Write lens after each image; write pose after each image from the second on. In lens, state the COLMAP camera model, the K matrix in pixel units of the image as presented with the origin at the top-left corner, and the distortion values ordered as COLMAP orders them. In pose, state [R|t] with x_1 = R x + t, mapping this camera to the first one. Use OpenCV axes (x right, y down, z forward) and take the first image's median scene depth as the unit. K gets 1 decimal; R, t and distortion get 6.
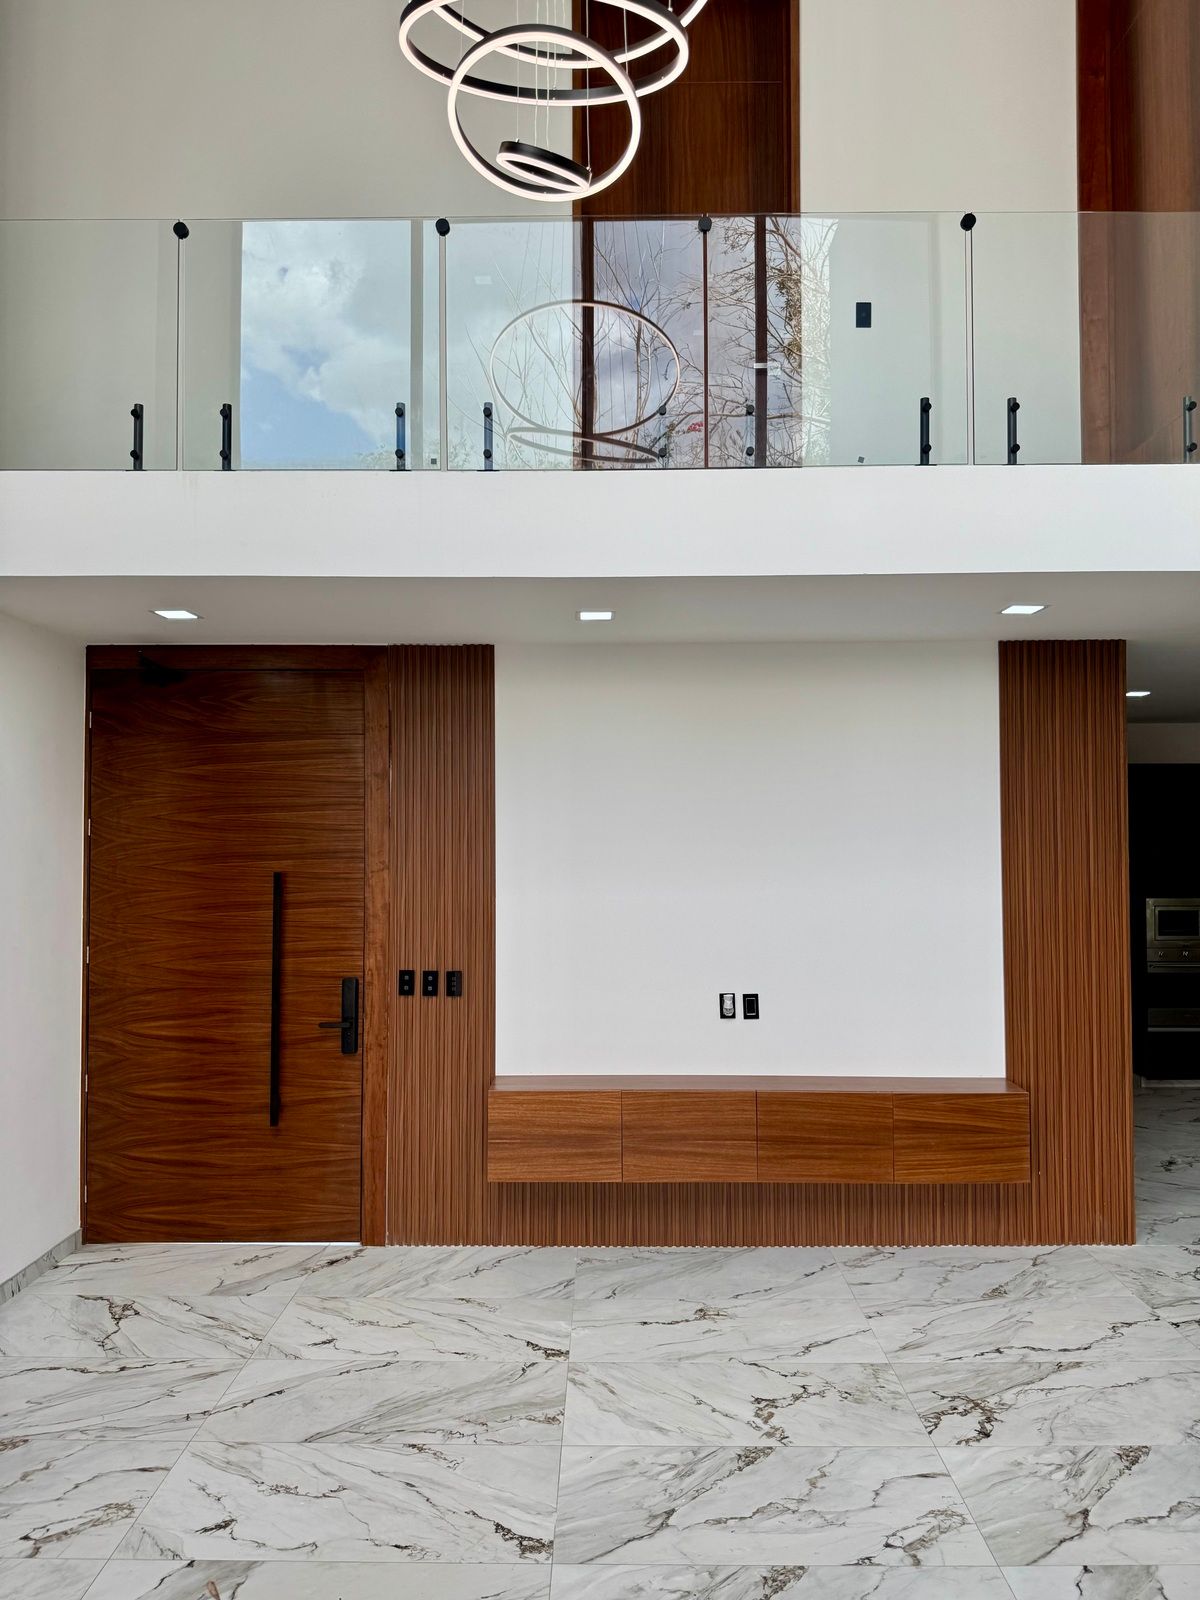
lens RADIAL K [[1132.9, 0, 607.2], [0, 1132.9, 787.0], [0, 0, 1]] dist [0.001778, -0.017530]
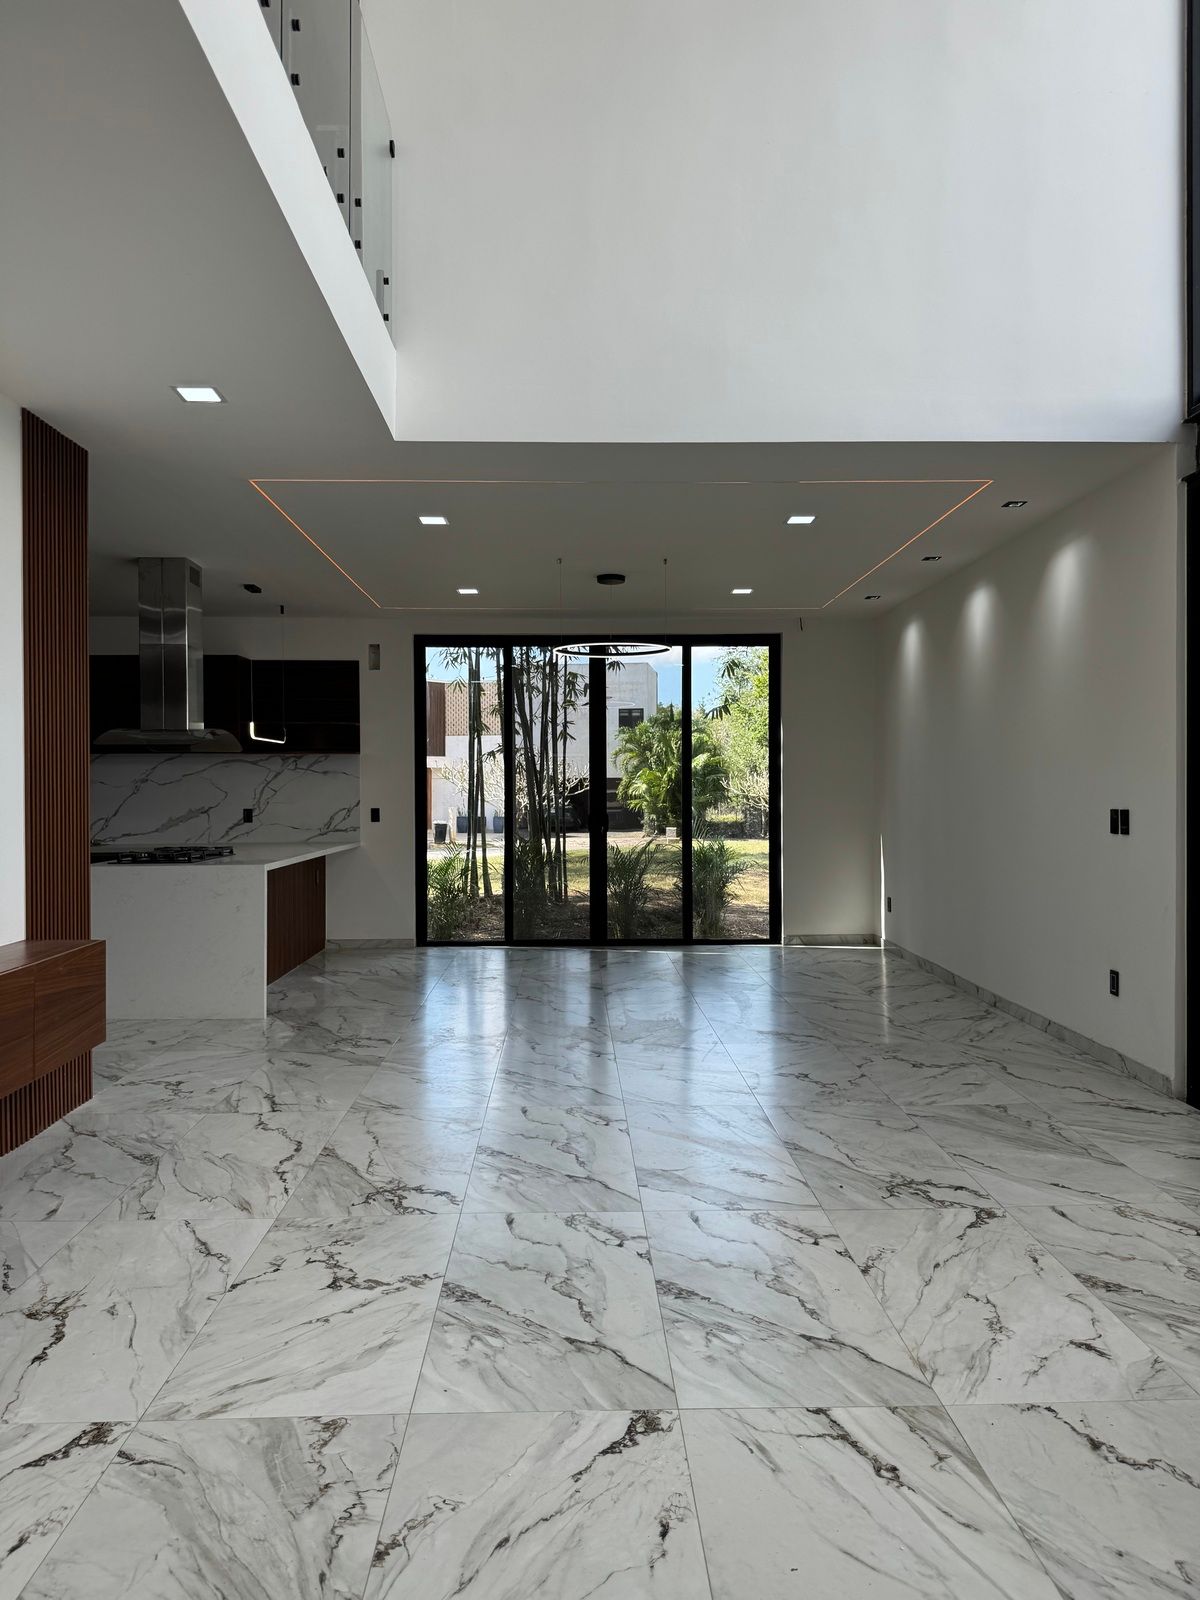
lens RADIAL K [[1132.9, 0, 594.5], [0, 1132.9, 801.9], [0, 0, 1]] dist [0.001778, -0.017530]
pose [[-0.029477, -0.009957, 0.999516, -0.626498], [-0.041653, 0.999094, 0.008725, 0.169035], [-0.998697, -0.041375, -0.029865, 0.790403]]
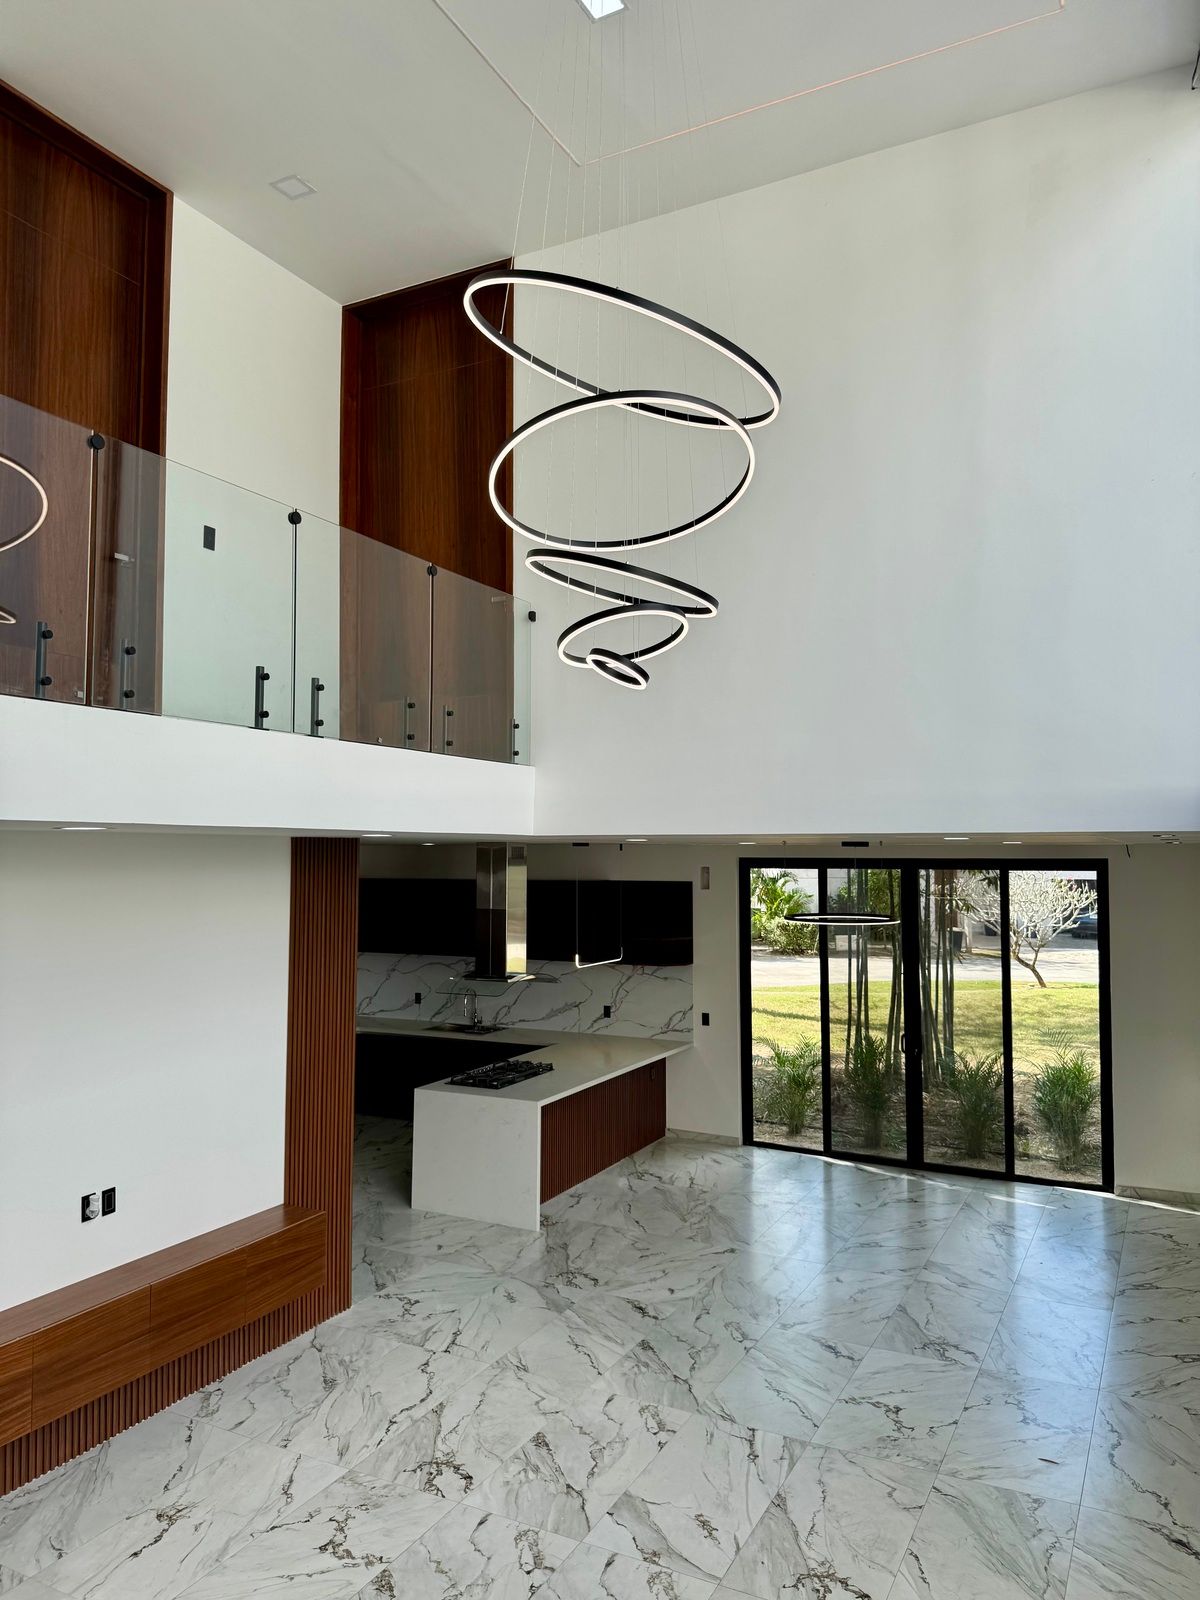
lens RADIAL K [[1132.9, 0, 576.1], [0, 1132.9, 798.2], [0, 0, 1]] dist [0.001778, -0.017530]
pose [[0.468954, 0.040098, 0.882312, -0.743673], [-0.032980, 0.999067, -0.027875, -0.191694], [-0.882606, -0.016027, 0.469839, 0.218078]]
